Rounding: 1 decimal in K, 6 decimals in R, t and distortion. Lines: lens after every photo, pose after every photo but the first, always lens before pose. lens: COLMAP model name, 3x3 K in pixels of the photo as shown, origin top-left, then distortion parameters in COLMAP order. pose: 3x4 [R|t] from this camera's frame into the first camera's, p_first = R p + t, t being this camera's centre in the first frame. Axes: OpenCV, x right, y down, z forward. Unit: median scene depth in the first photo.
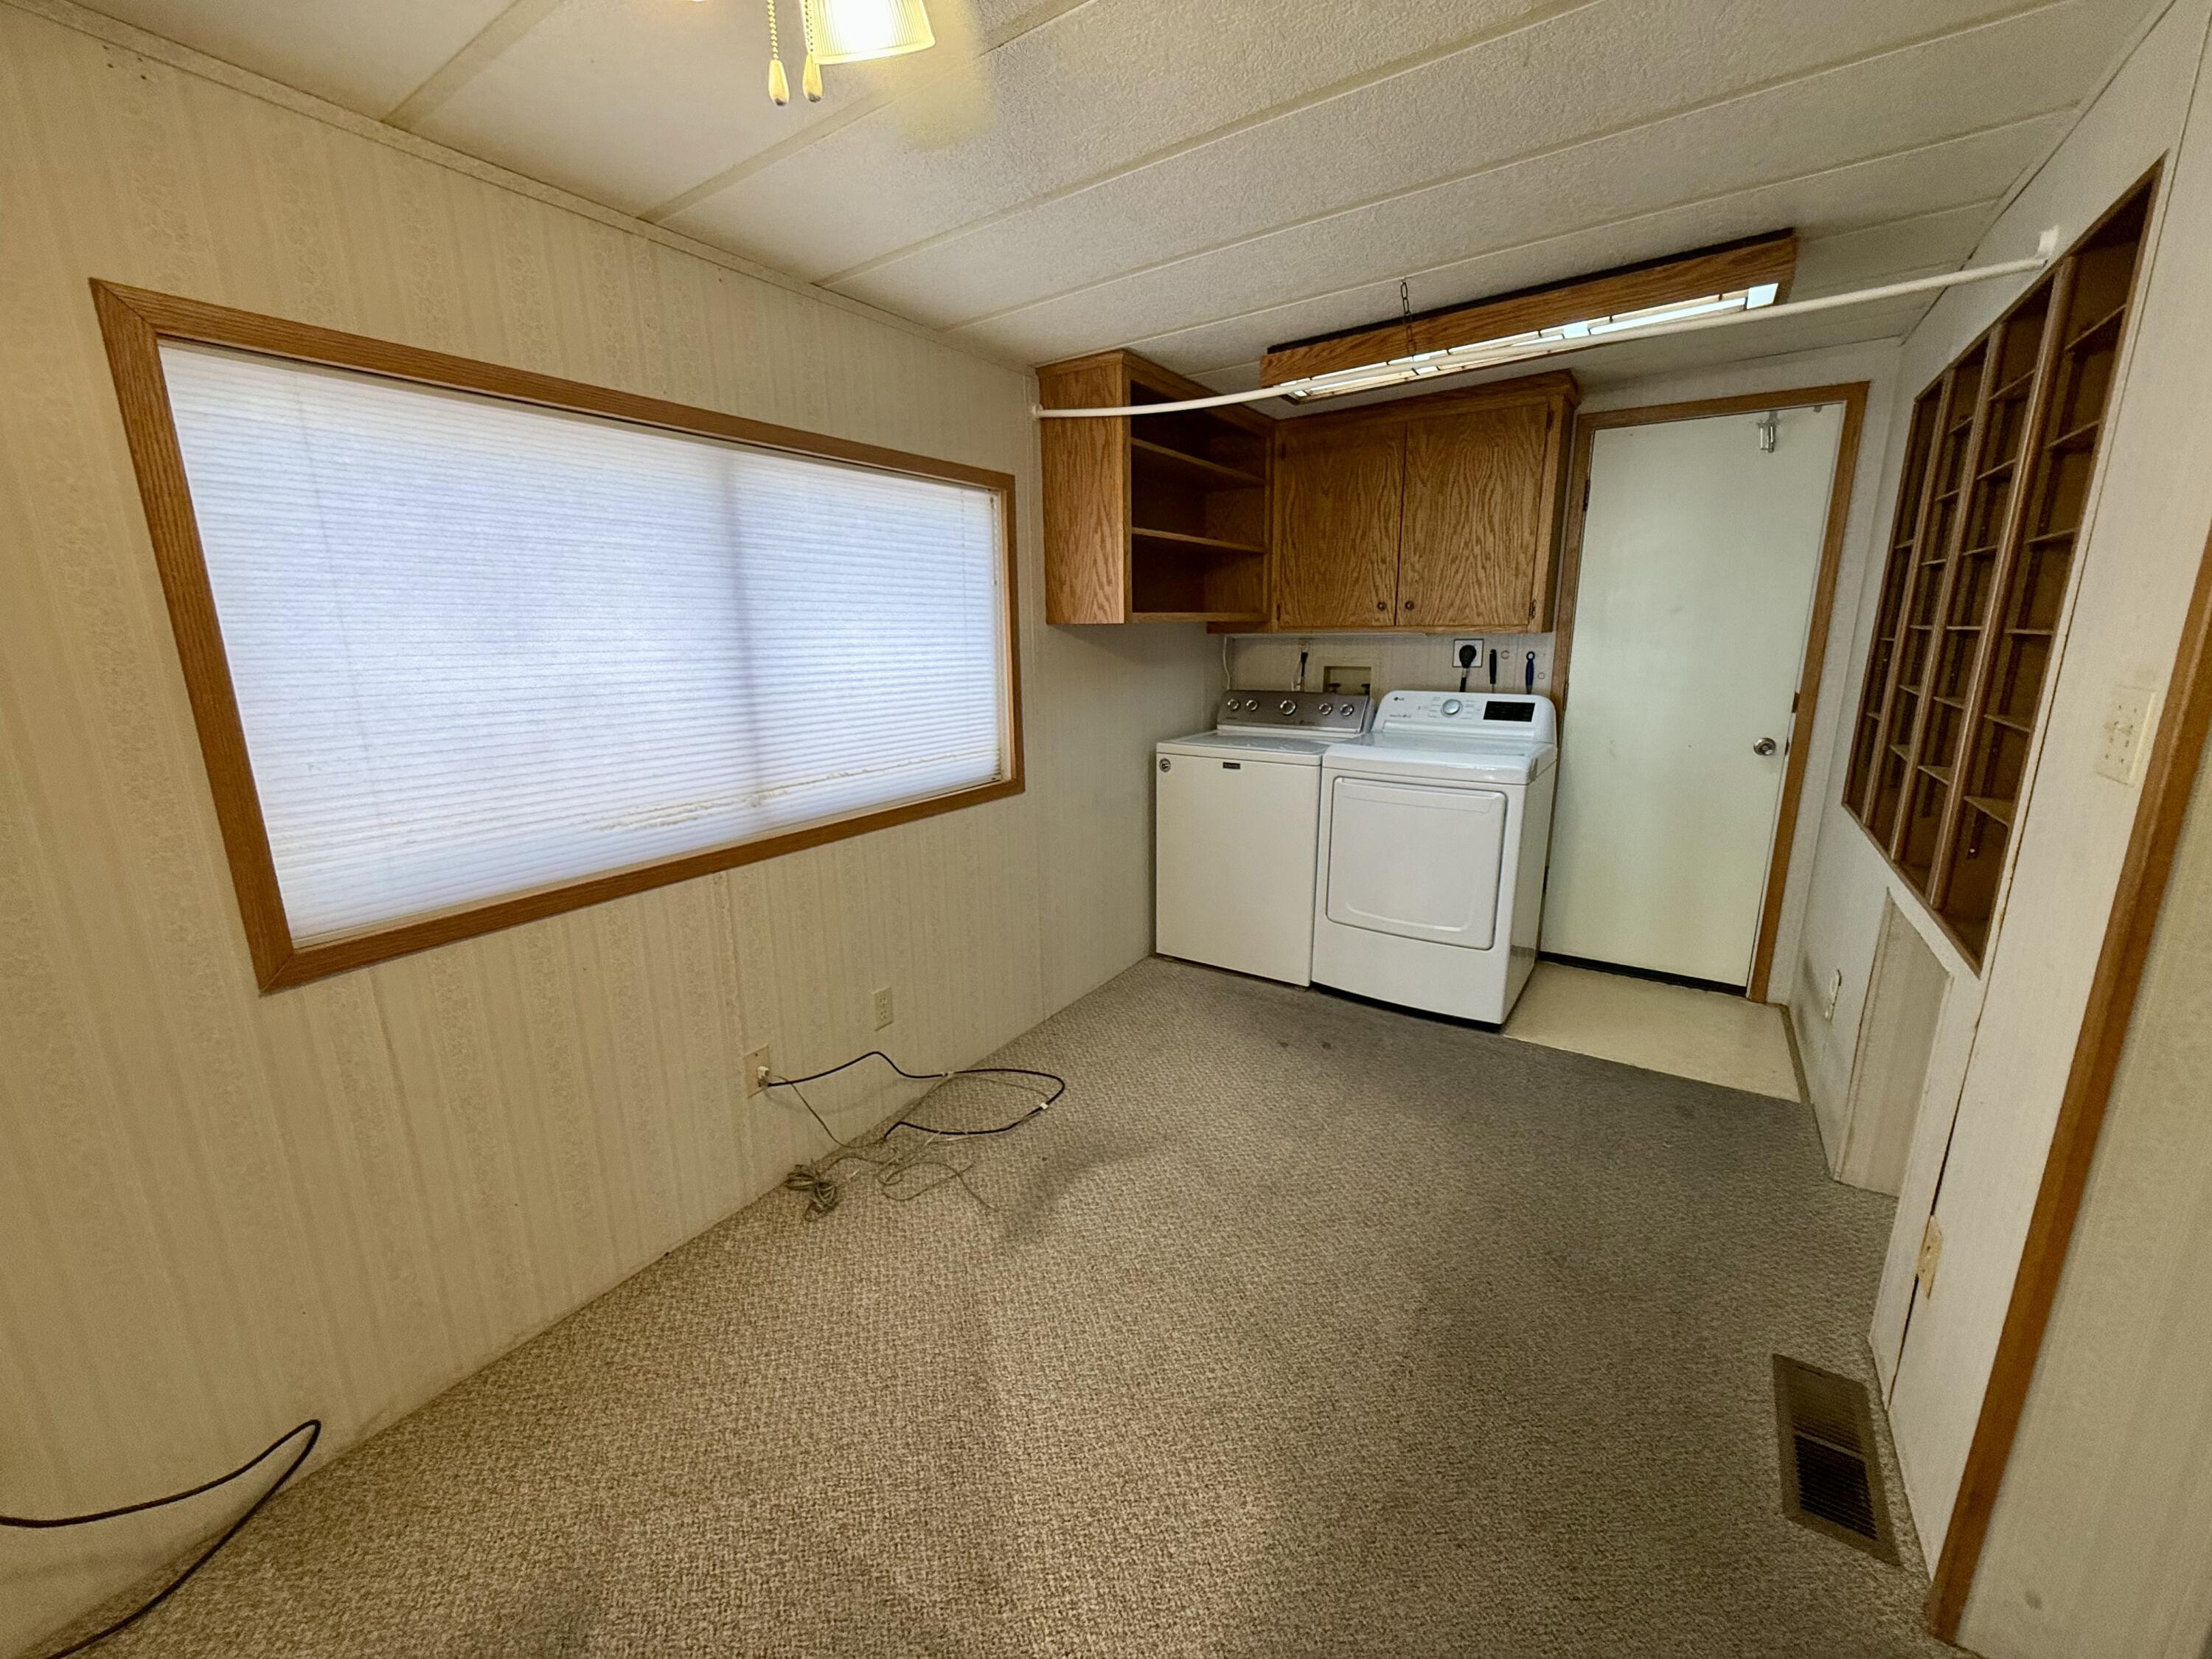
lens RADIAL K [[879.1, 0, 1112.2], [0, 879.1, 827.7], [0, 0, 1]] dist [0.001211, -0.000303]
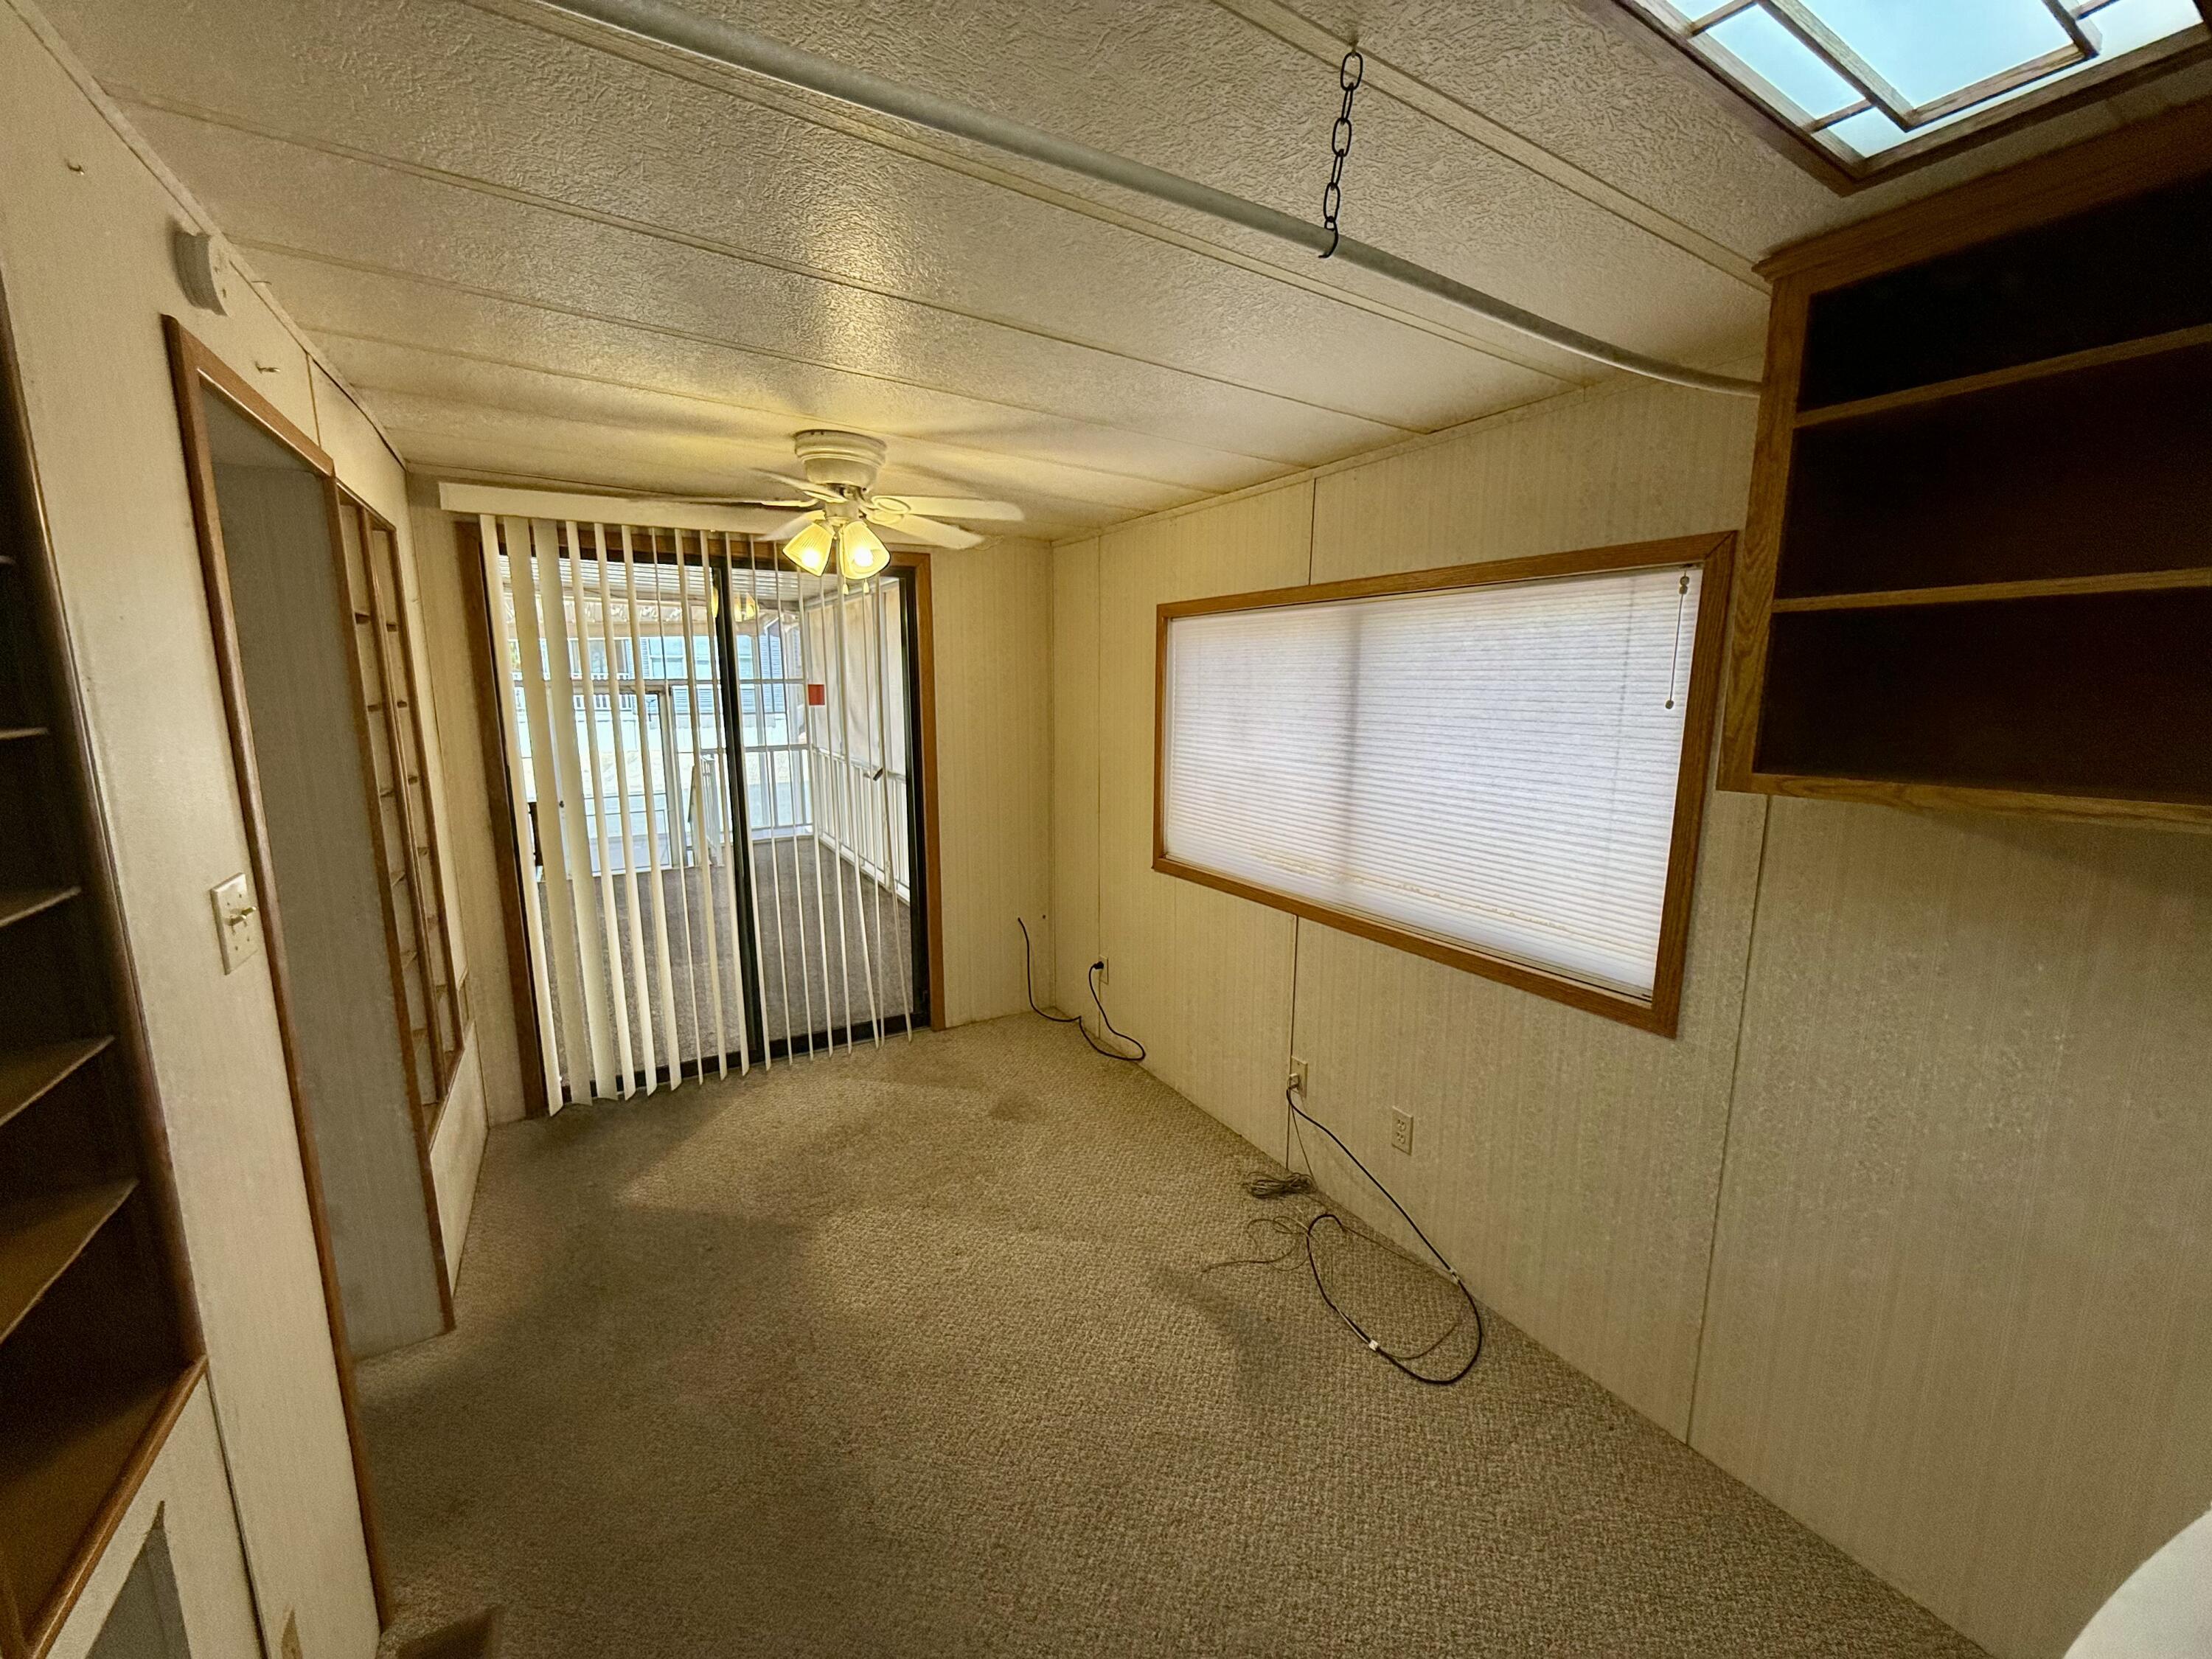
lens RADIAL K [[879.1, 0, 1115.0], [0, 879.1, 835.7], [0, 0, 1]] dist [0.001211, -0.000303]
pose [[-0.444827, 0.160593, -0.881101, 0.613113], [-0.204266, 0.939672, 0.274393, -0.273950], [0.872012, 0.302036, -0.385188, 0.892655]]
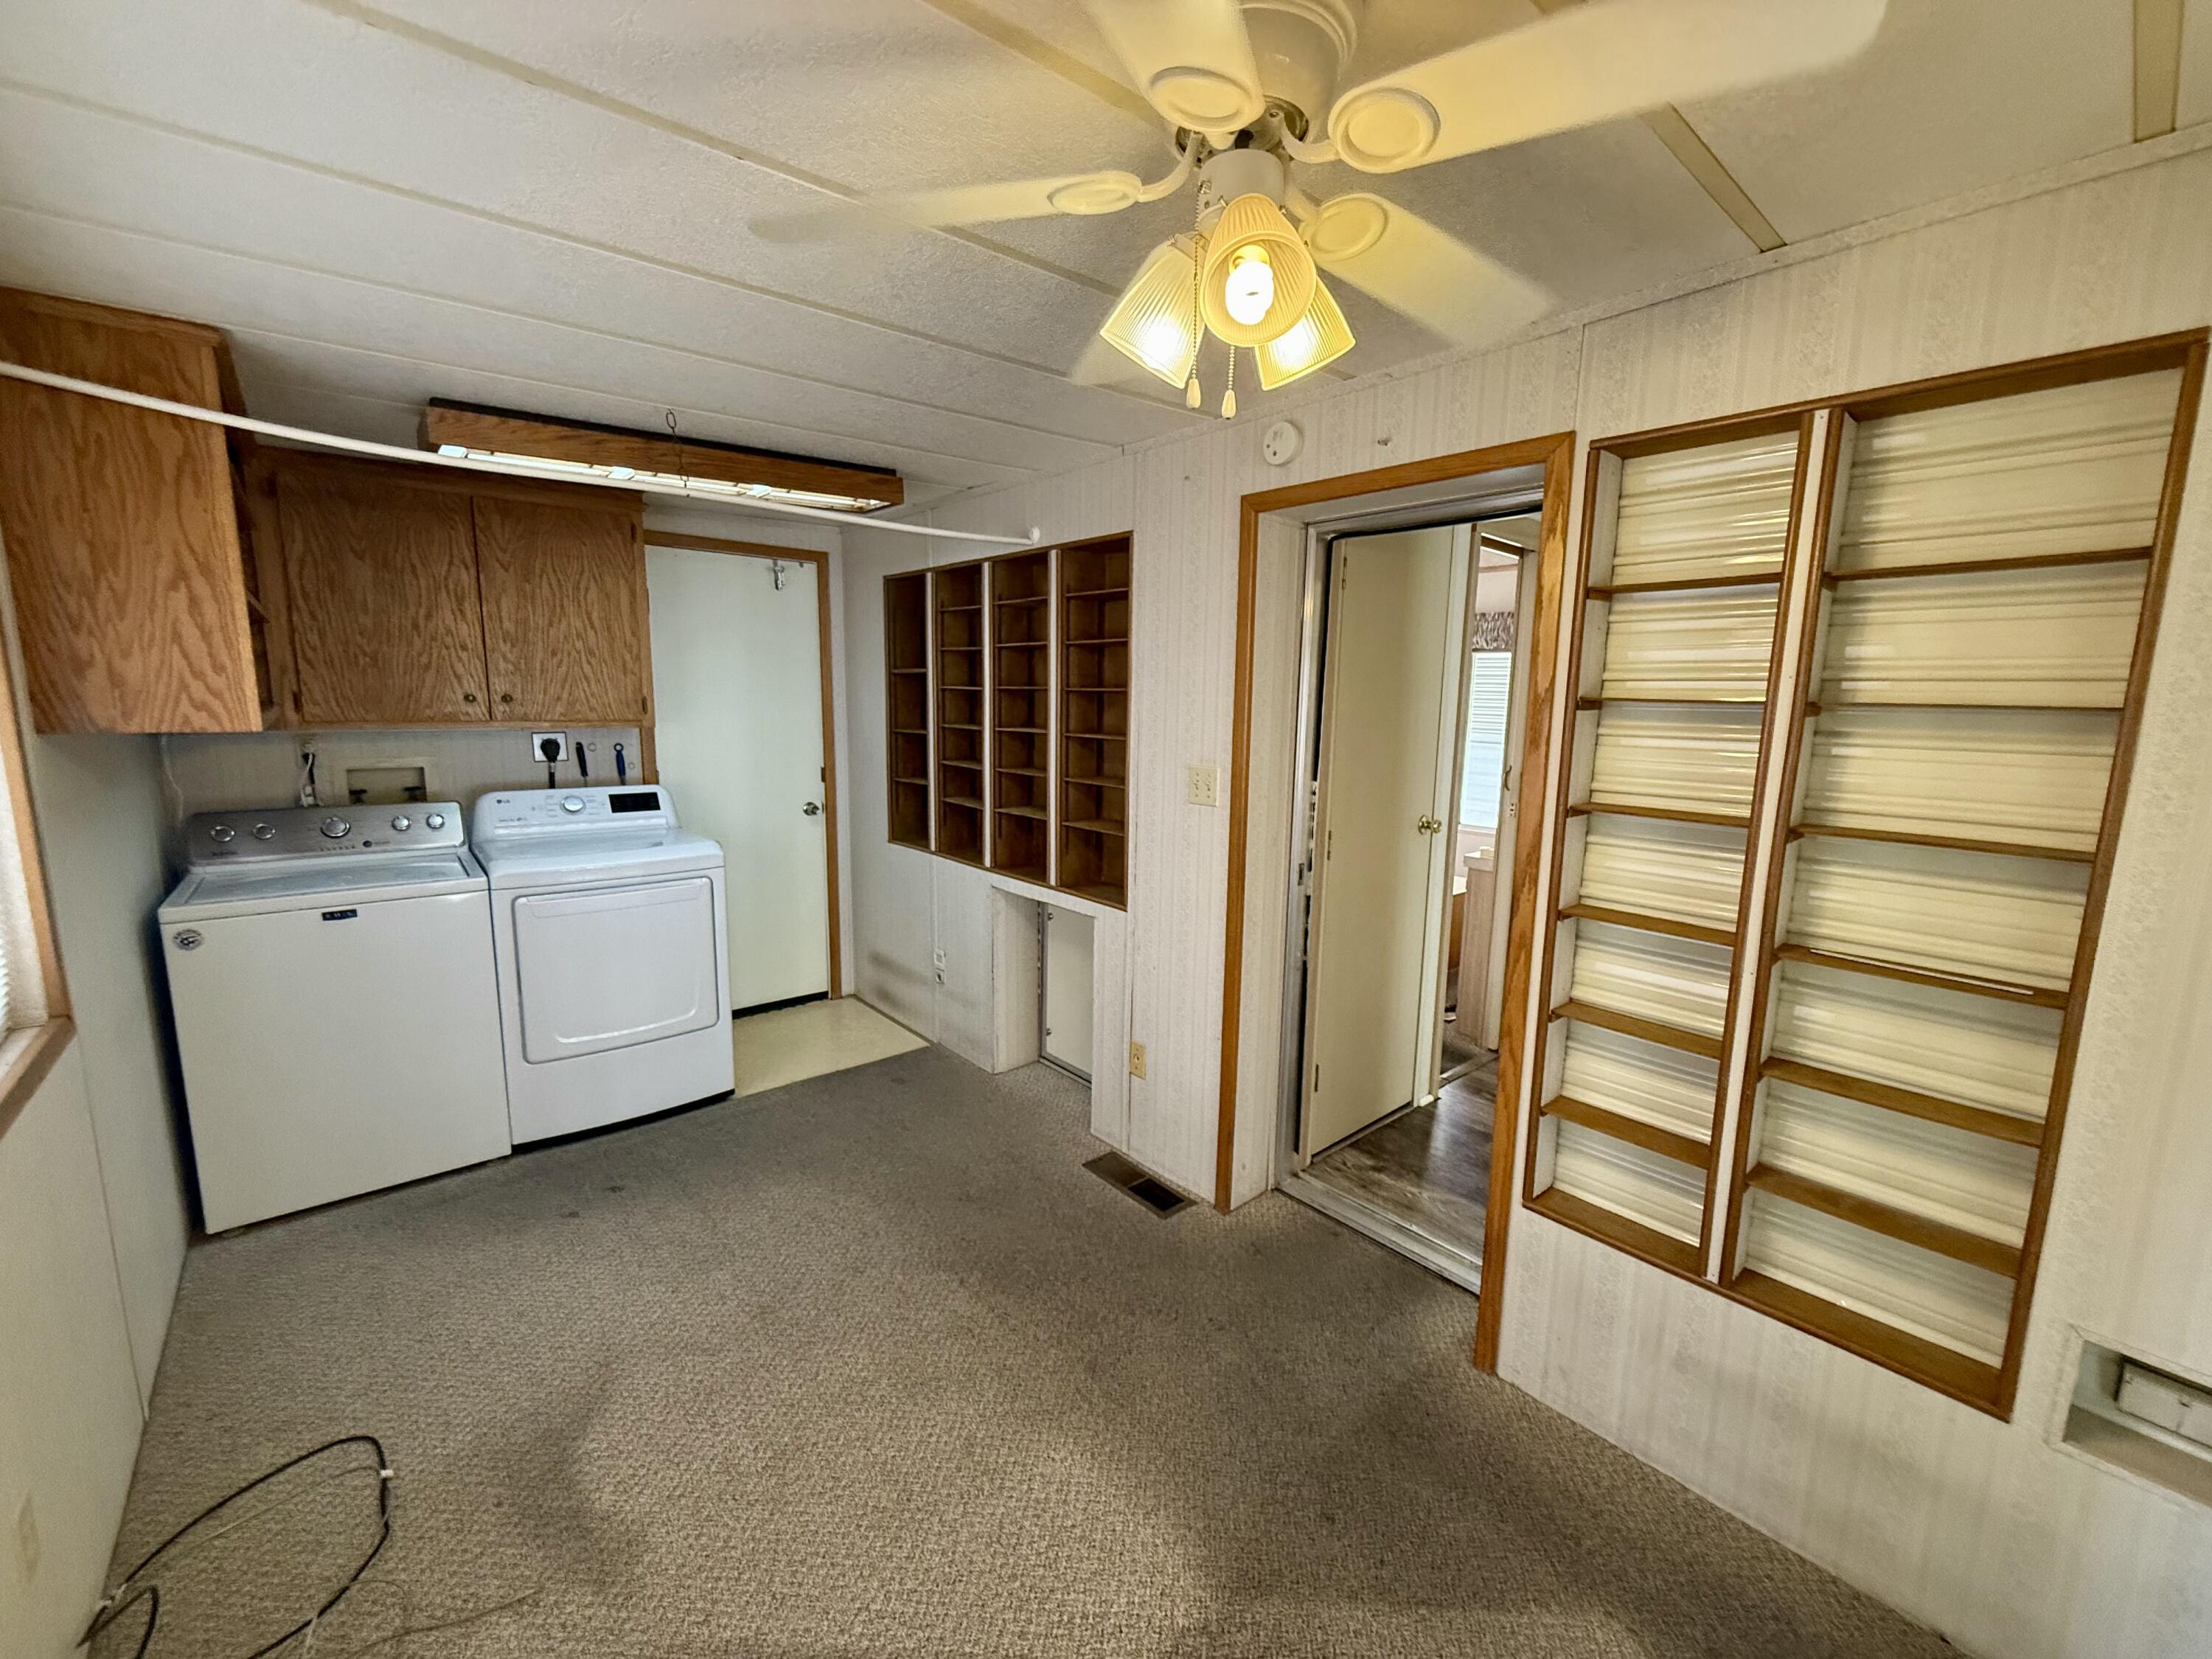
lens RADIAL K [[879.1, 0, 1109.1], [0, 879.1, 830.8], [0, 0, 1]] dist [0.001211, -0.000303]
pose [[0.279811, -0.132649, 0.950847, -0.446666], [0.197169, 0.977237, 0.078308, -0.084908], [-0.939590, 0.165566, 0.299596, 0.212653]]
